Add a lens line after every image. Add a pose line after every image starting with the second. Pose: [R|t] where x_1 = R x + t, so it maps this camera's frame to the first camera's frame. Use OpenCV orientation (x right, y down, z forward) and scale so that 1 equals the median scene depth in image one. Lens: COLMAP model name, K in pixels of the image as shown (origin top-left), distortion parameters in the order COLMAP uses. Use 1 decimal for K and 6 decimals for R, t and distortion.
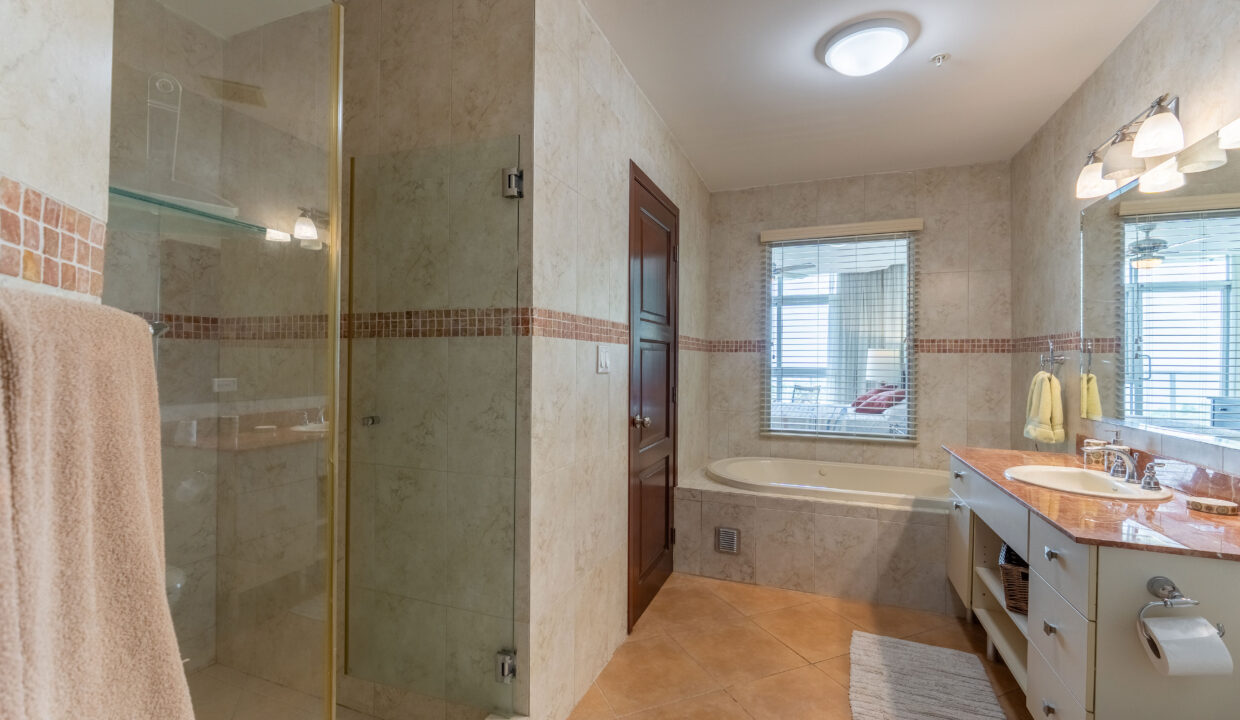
lens RADIAL K [[524.7, 0, 611.5], [0, 524.7, 357.0], [0, 0, 1]] dist [-0.008043, 0.000413]
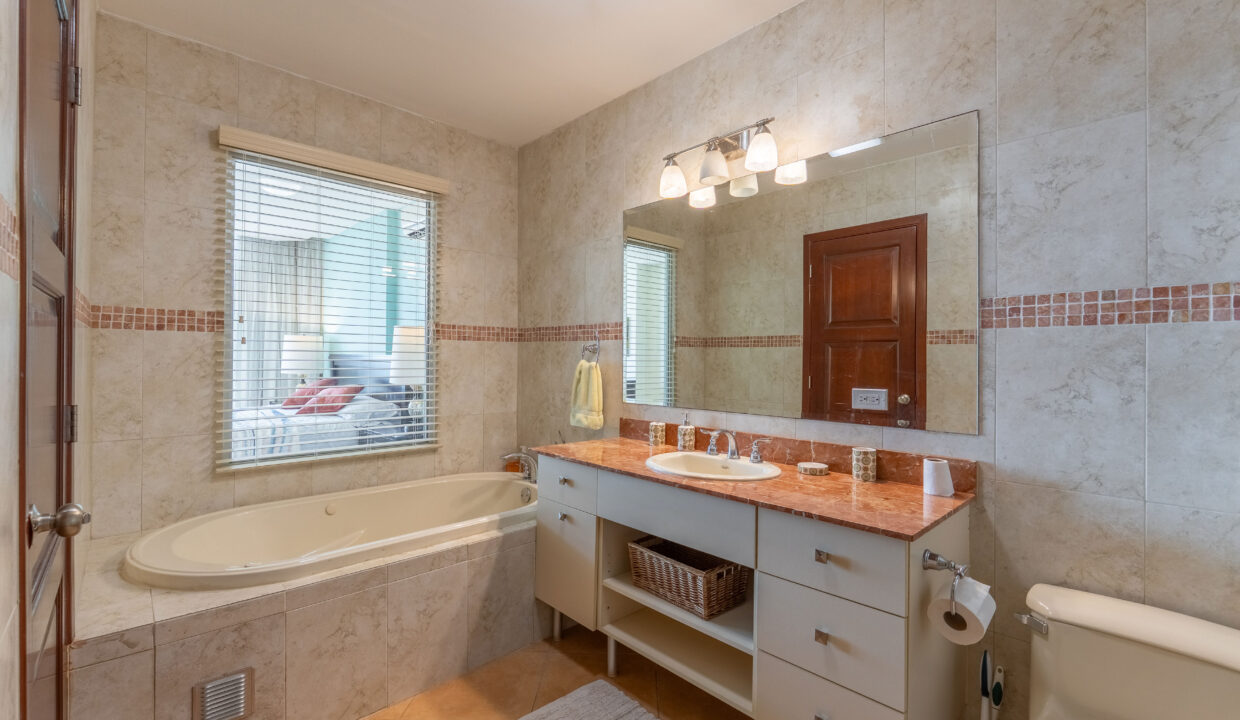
lens RADIAL K [[524.7, 0, 611.5], [0, 524.7, 357.0], [0, 0, 1]] dist [-0.008043, 0.000413]
pose [[0.421427, -0.002897, 0.906858, -0.077408], [-0.012562, 0.999880, 0.009032, 0.010446], [-0.906775, -0.015198, 0.421340, 0.469649]]
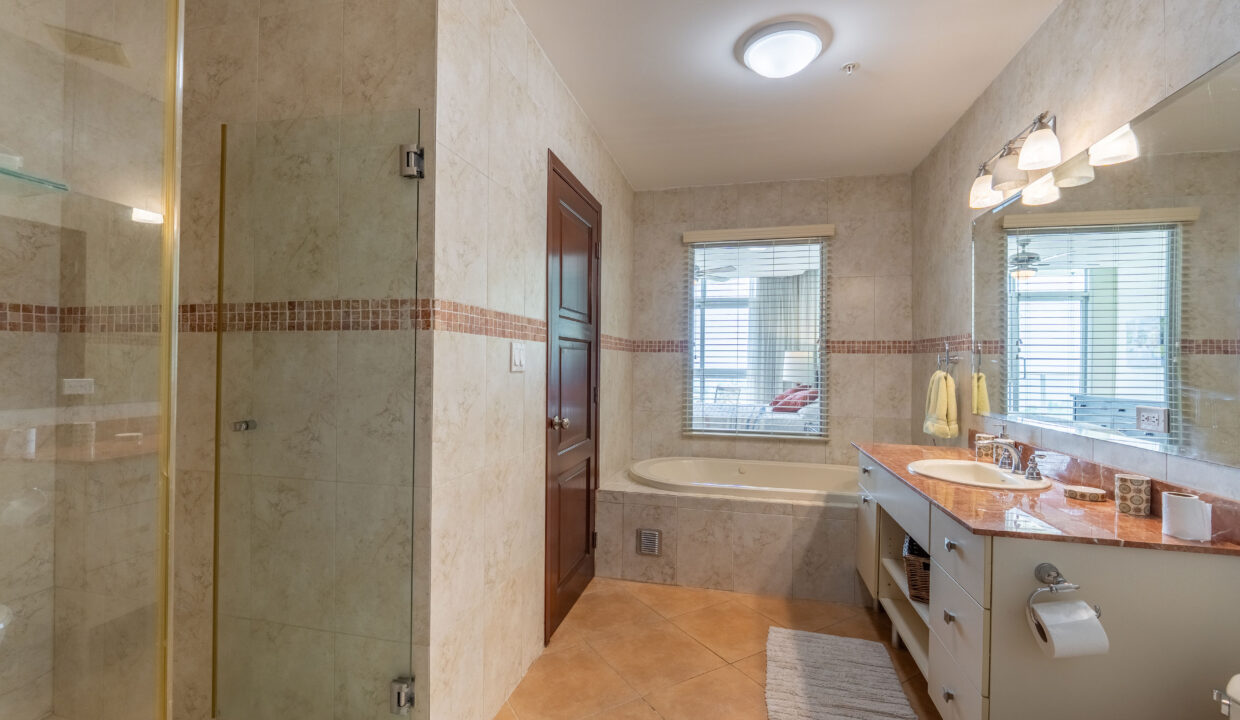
lens RADIAL K [[524.7, 0, 611.5], [0, 524.7, 357.0], [0, 0, 1]] dist [-0.008043, 0.000413]
pose [[0.990864, 0.003059, 0.134832, 0.017351], [-0.002613, 0.999991, -0.003486, 0.004784], [-0.134842, 0.003102, 0.990862, 0.030014]]
